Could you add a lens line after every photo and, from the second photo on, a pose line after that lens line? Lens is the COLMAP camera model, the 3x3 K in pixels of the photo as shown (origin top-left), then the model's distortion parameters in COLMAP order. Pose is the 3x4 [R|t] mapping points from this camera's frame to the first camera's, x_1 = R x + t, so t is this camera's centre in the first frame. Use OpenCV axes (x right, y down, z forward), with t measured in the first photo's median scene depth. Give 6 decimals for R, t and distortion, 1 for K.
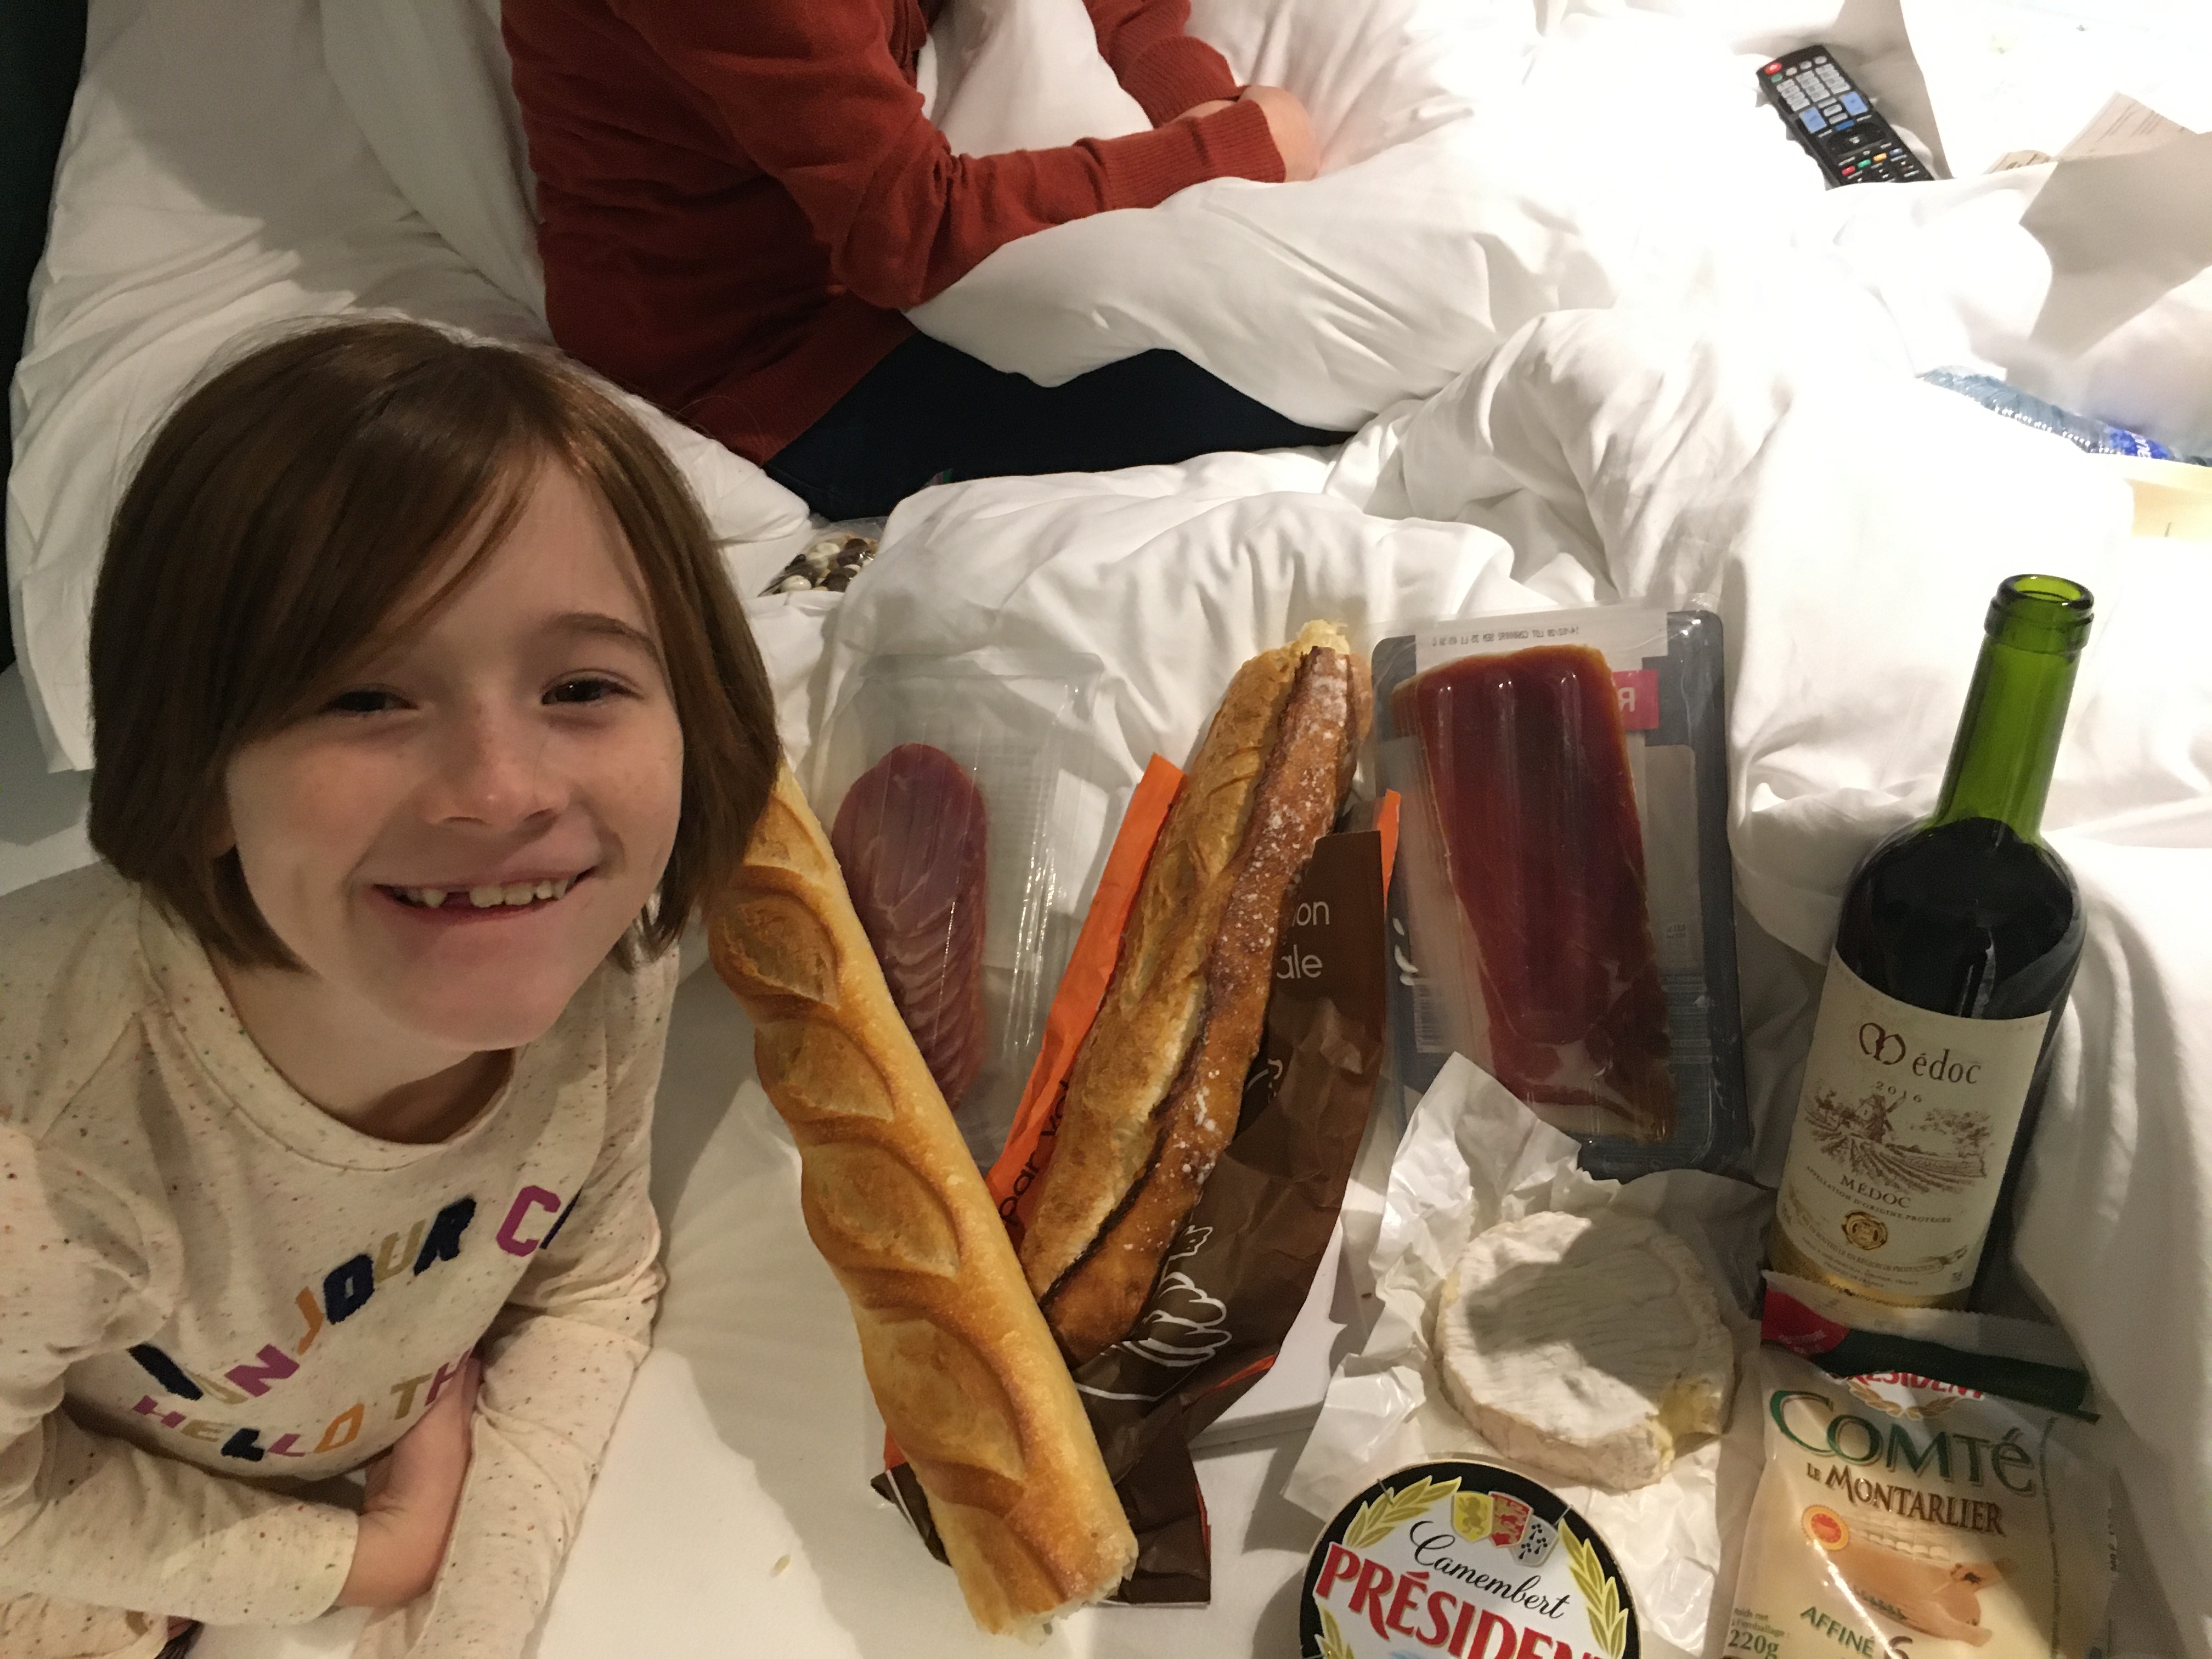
lens RADIAL K [[1855.2, 0, 1106.0], [0, 1855.2, 829.5], [0, 0, 1]] dist [0.015958, -0.002431]
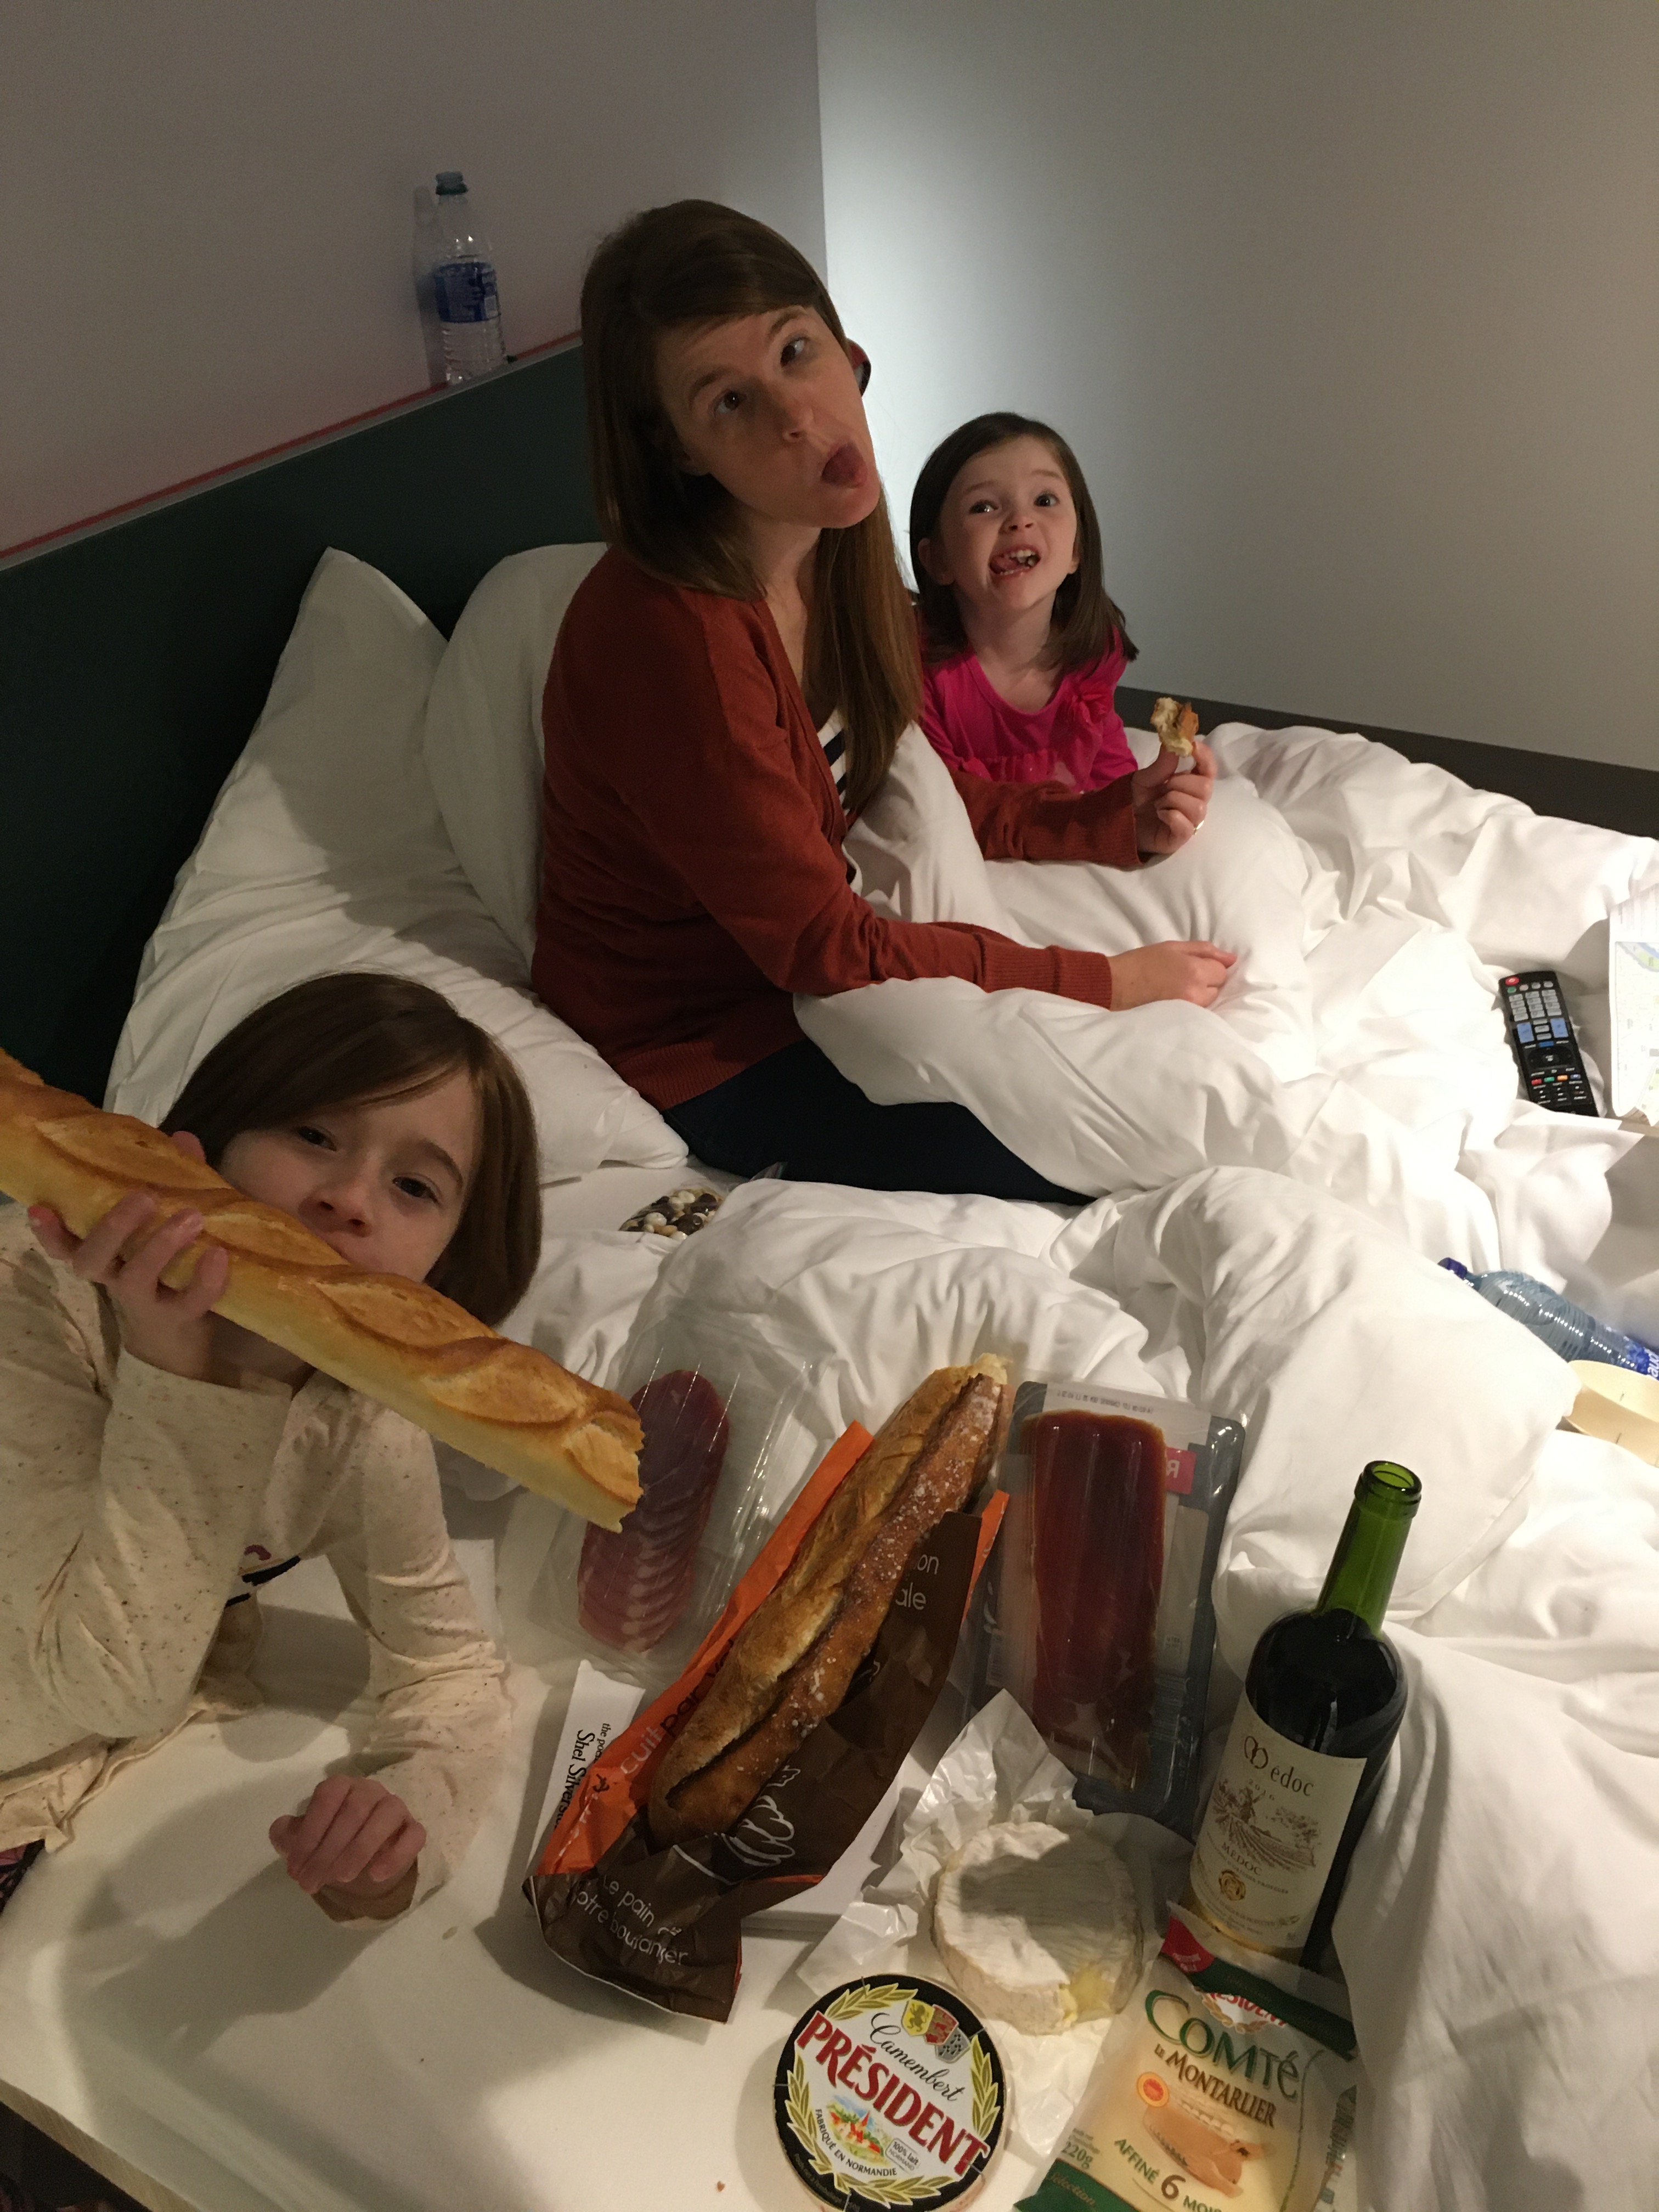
lens RADIAL K [[1880.0, 0, 829.5], [0, 1880.0, 1106.0], [0, 0, 1]] dist [0.056834, -0.101371]
pose [[0.969041, 0.219143, -0.113732, 0.127549], [-0.233650, 0.962821, -0.135585, -0.078540], [0.079791, 0.157961, 0.984216, -0.474416]]
